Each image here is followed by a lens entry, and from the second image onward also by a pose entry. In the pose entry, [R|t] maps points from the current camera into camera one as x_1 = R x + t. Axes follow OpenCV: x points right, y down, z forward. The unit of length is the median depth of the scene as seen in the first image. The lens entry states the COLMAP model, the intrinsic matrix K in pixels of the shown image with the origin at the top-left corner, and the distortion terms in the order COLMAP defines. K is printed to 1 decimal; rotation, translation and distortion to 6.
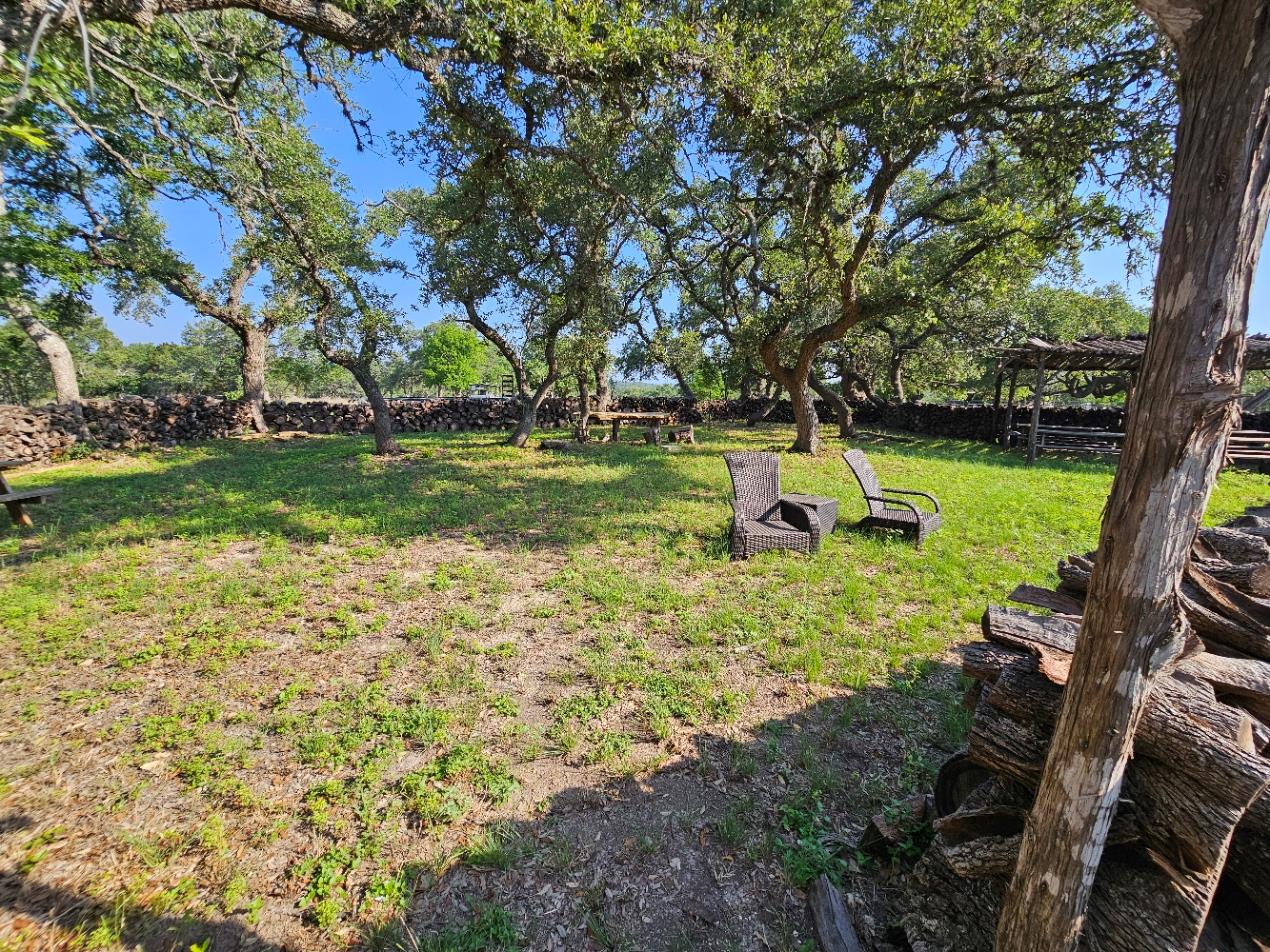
lens RADIAL K [[511.1, 0, 636.7], [0, 511.1, 474.7], [0, 0, 1]] dist [0.000385, 0.000070]
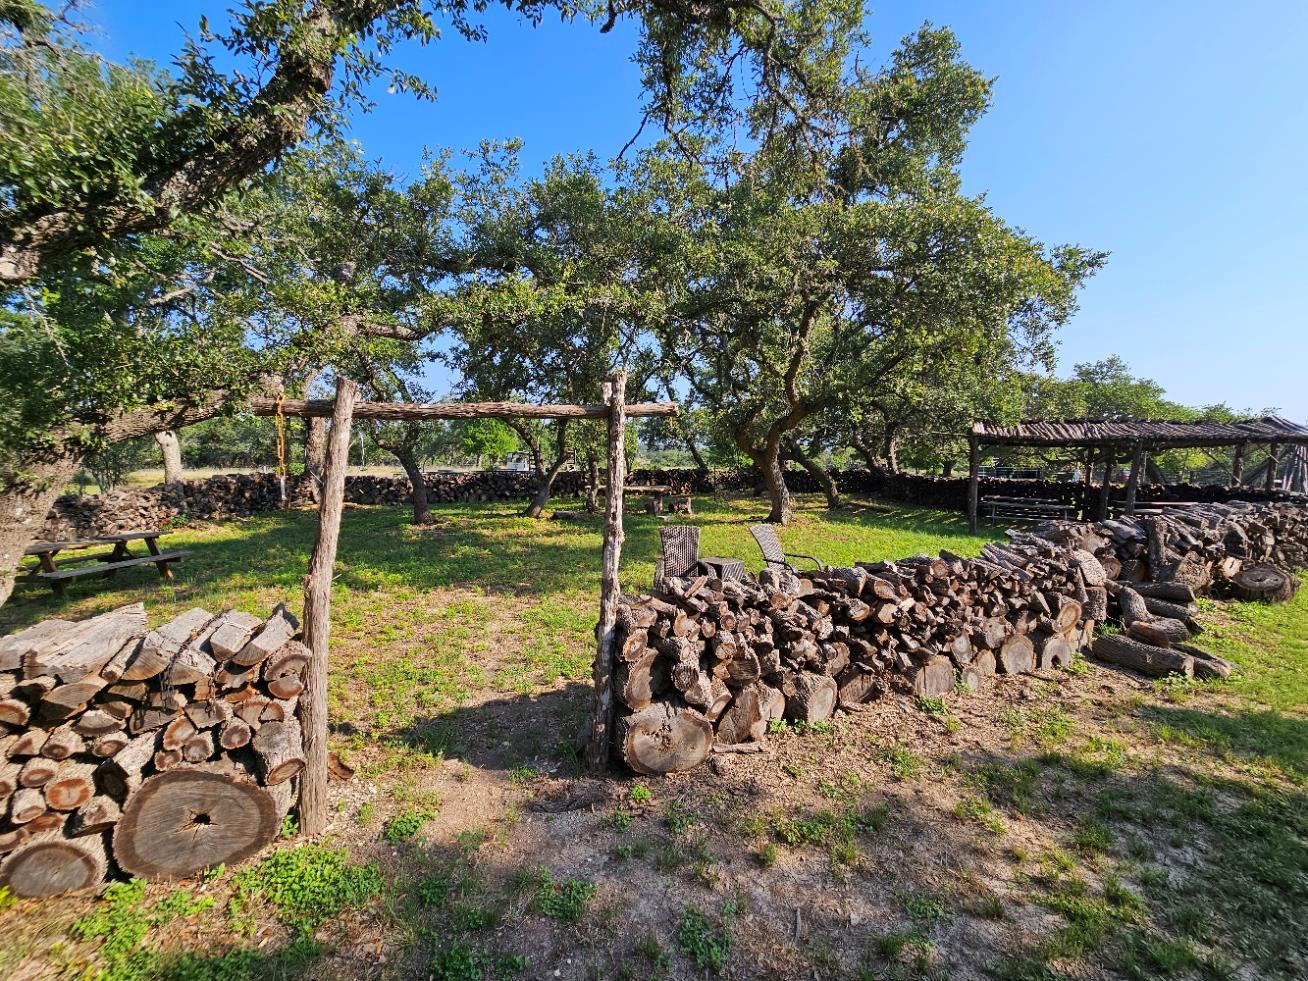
lens RADIAL K [[526.3, 0, 652.2], [0, 526.3, 492.0], [0, 0, 1]] dist [0.000385, 0.000070]
pose [[0.998799, -0.002211, -0.048944, 0.102969], [-0.002245, 0.995866, -0.090804, -0.003563], [0.048943, 0.090805, 0.994665, -0.196623]]
